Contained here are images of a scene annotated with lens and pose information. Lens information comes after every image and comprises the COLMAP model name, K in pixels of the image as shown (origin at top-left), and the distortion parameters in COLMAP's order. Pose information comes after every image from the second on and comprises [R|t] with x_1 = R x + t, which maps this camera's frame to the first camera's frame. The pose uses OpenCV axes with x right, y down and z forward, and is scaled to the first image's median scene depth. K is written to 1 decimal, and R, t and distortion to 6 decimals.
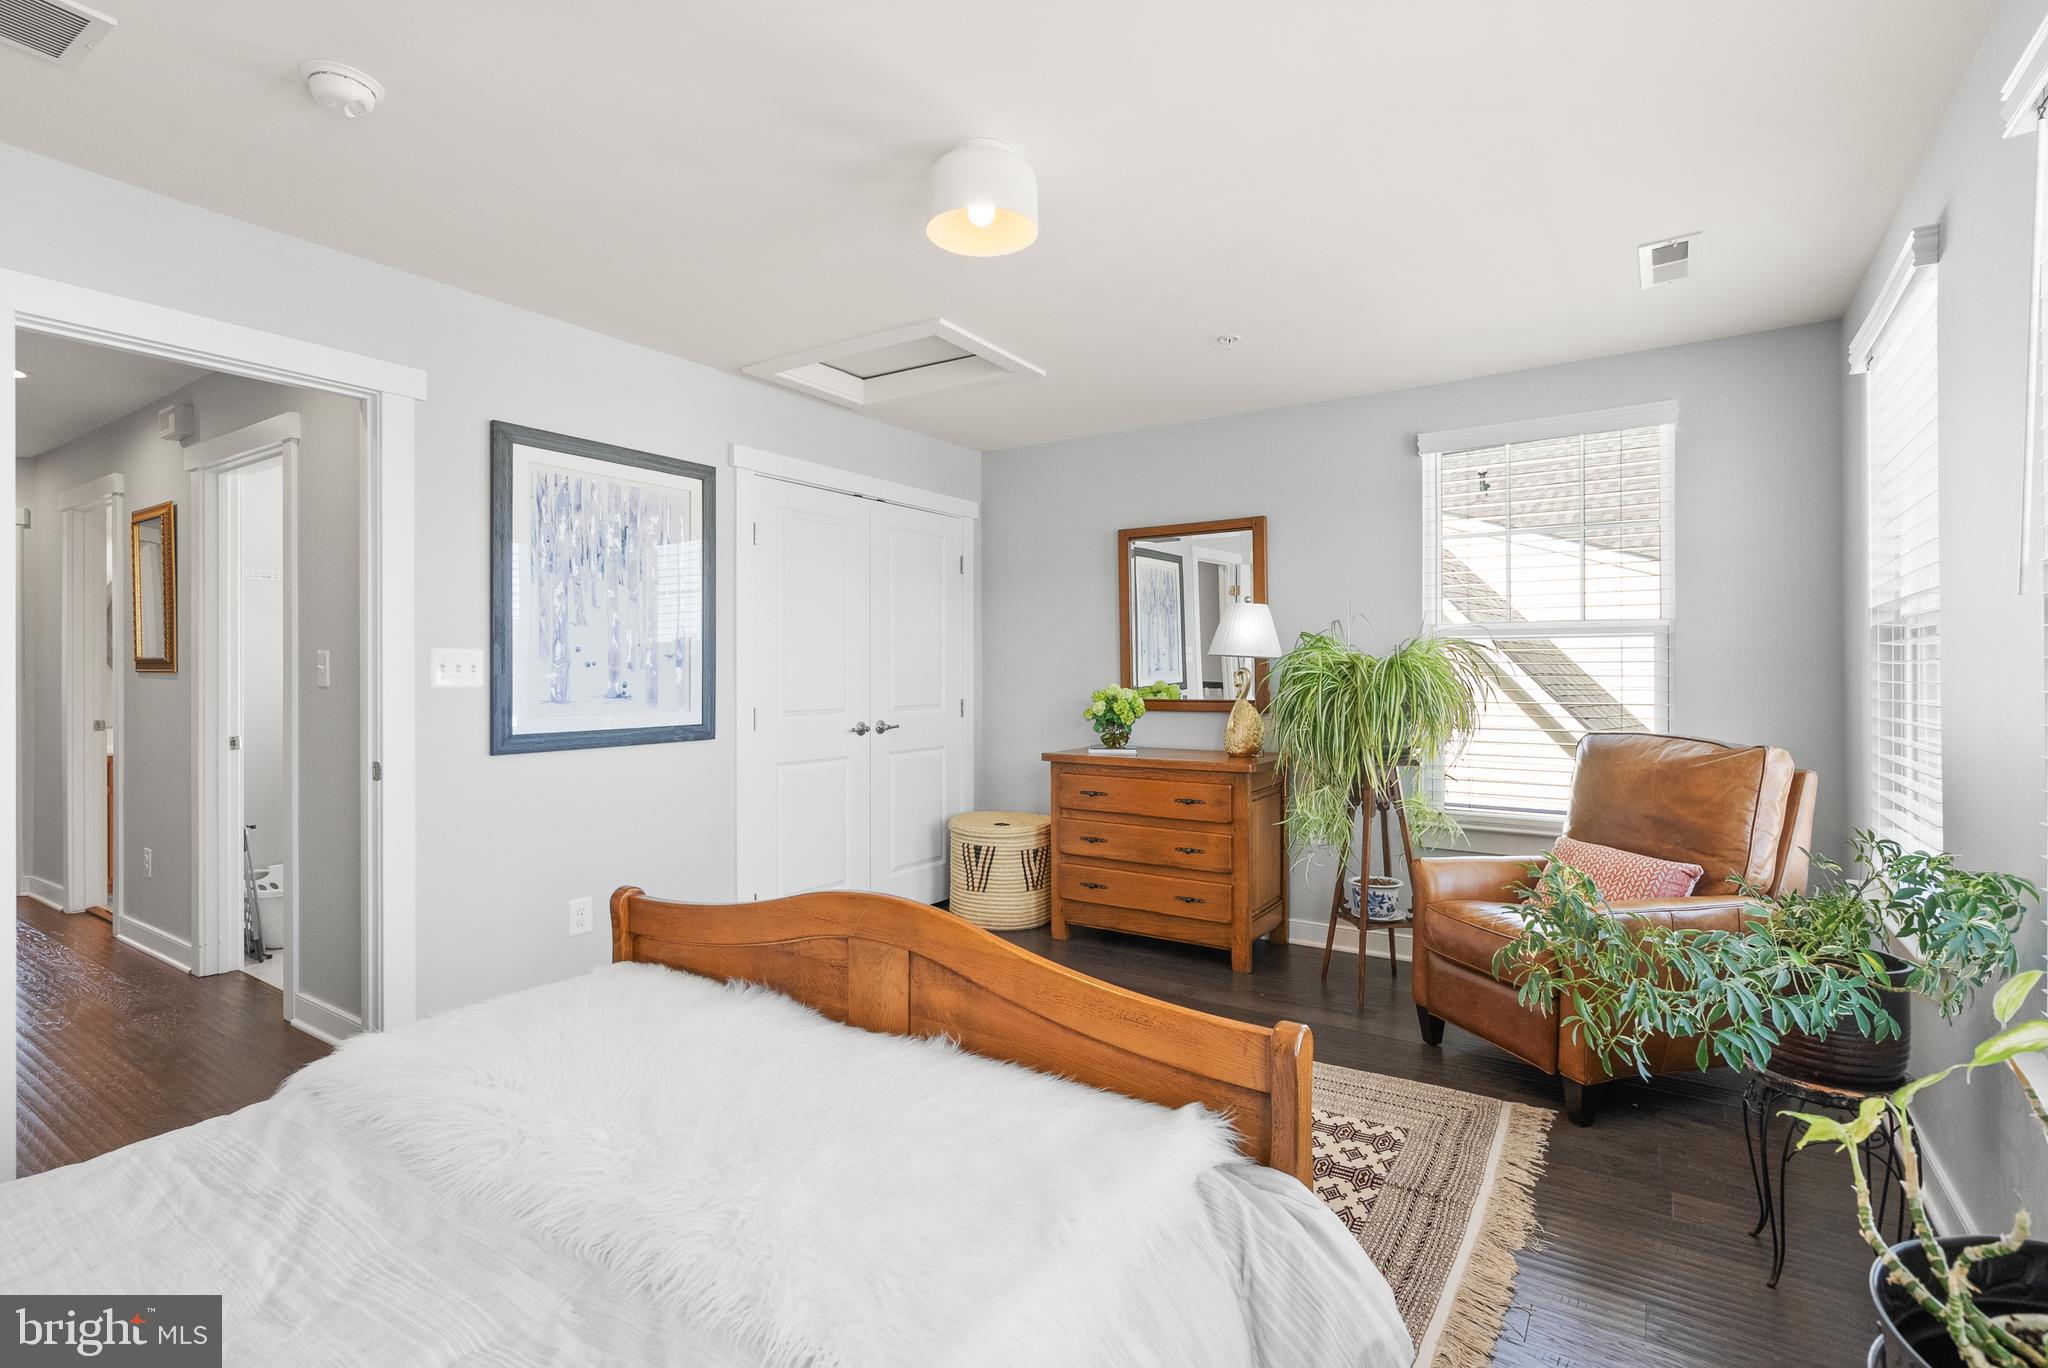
lens RADIAL K [[943.6, 0, 1013.1], [0, 943.6, 670.1], [0, 0, 1]] dist [-0.004781, -0.000605]
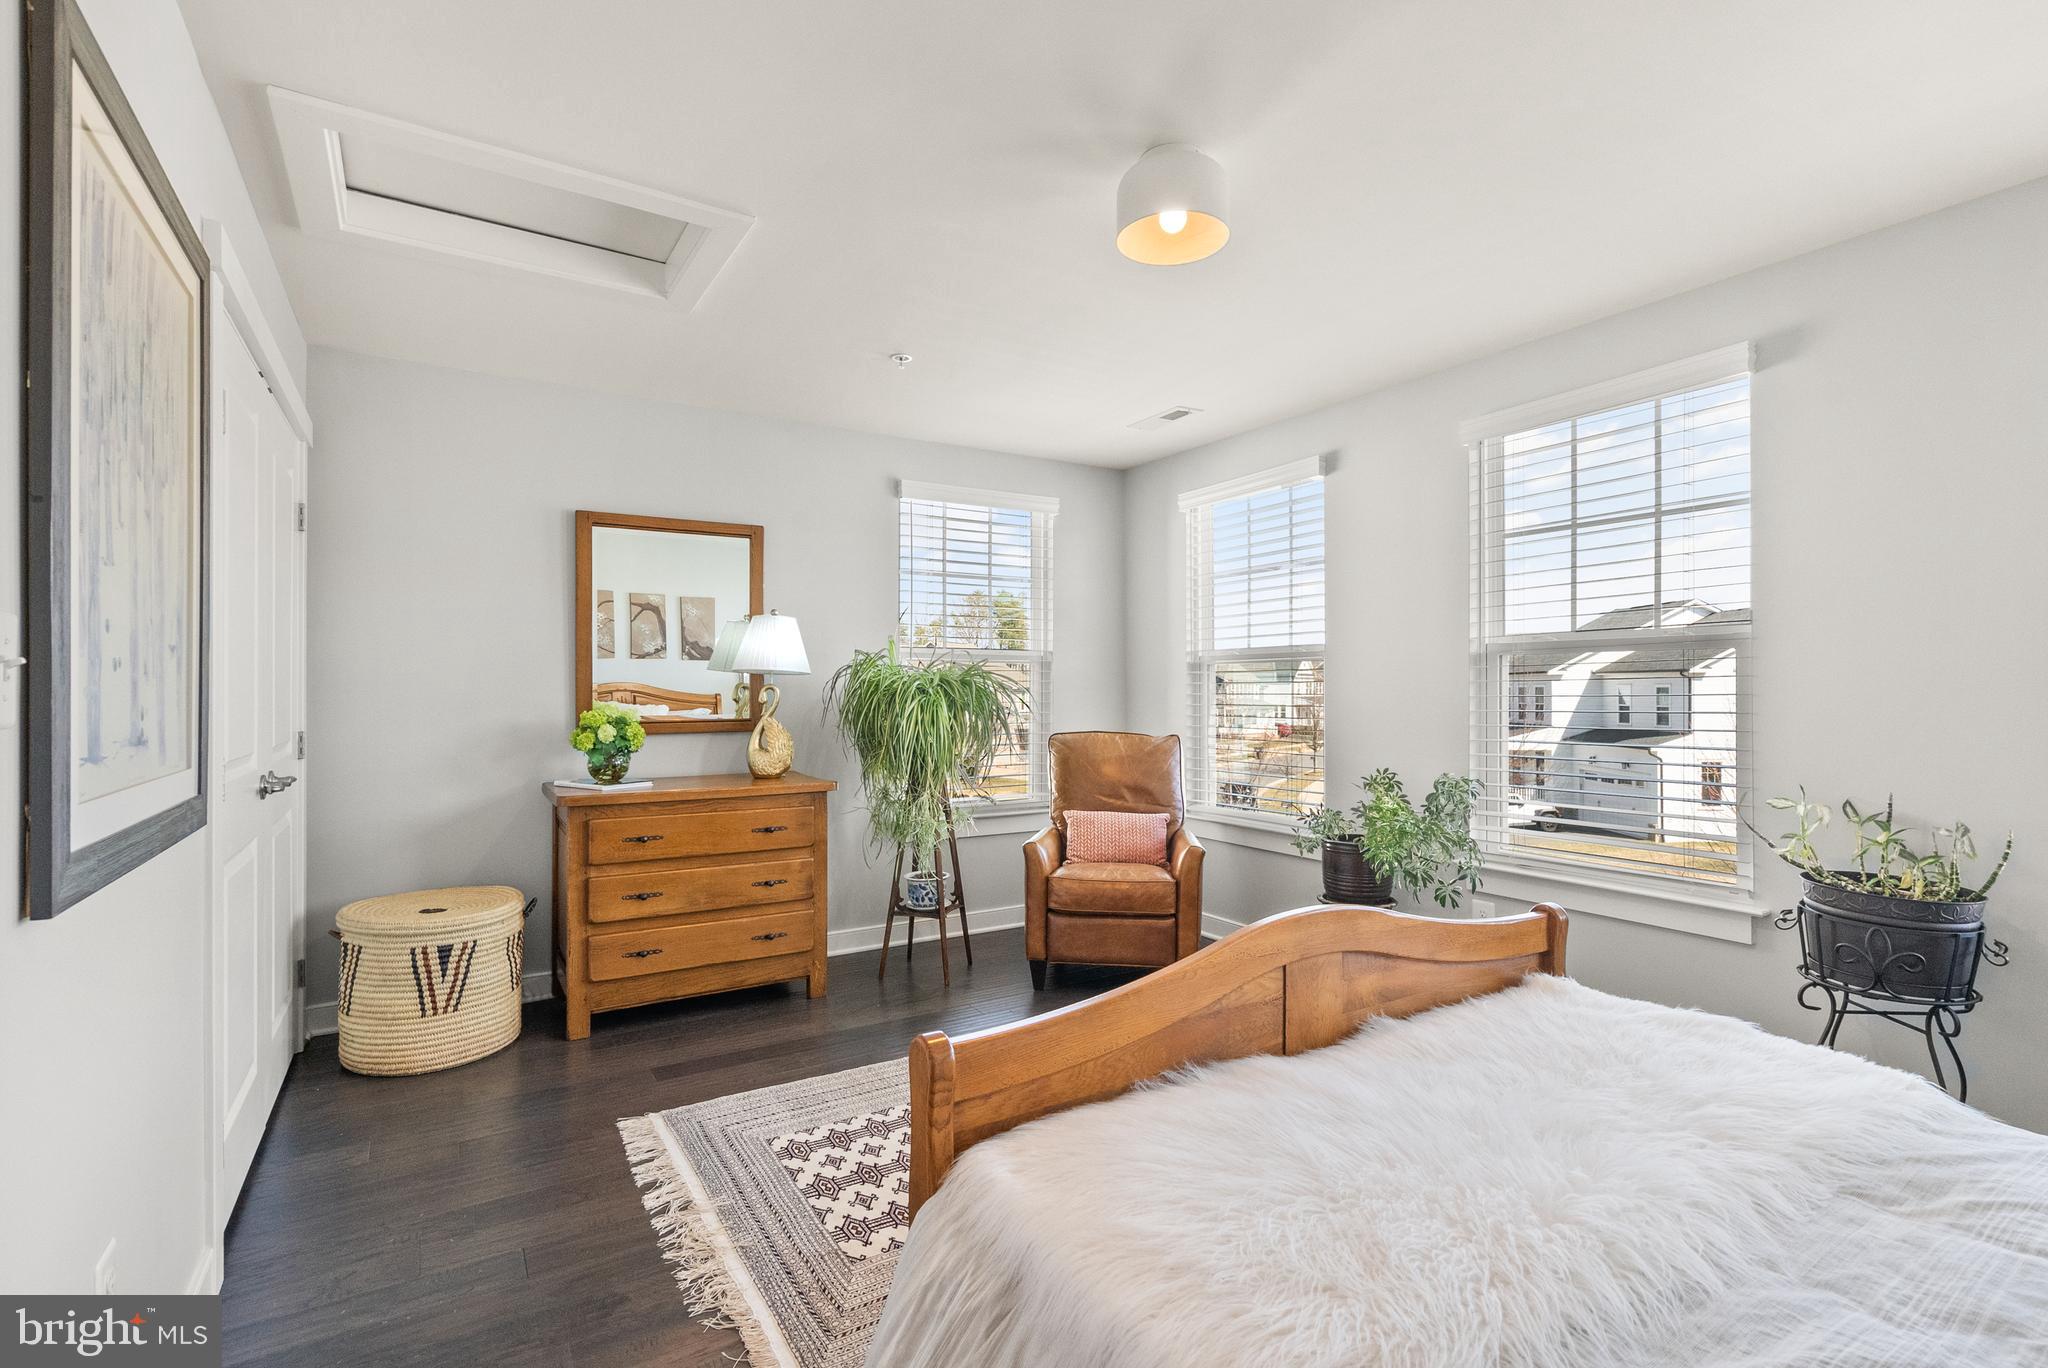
lens RADIAL K [[943.6, 0, 1019.8], [0, 943.6, 687.0], [0, 0, 1]] dist [-0.004781, -0.000605]
pose [[0.421192, 0.001479, 0.906970, -0.512912], [-0.002199, 0.999997, -0.000609, 0.000994], [-0.906969, -0.001737, 0.421194, 0.372017]]
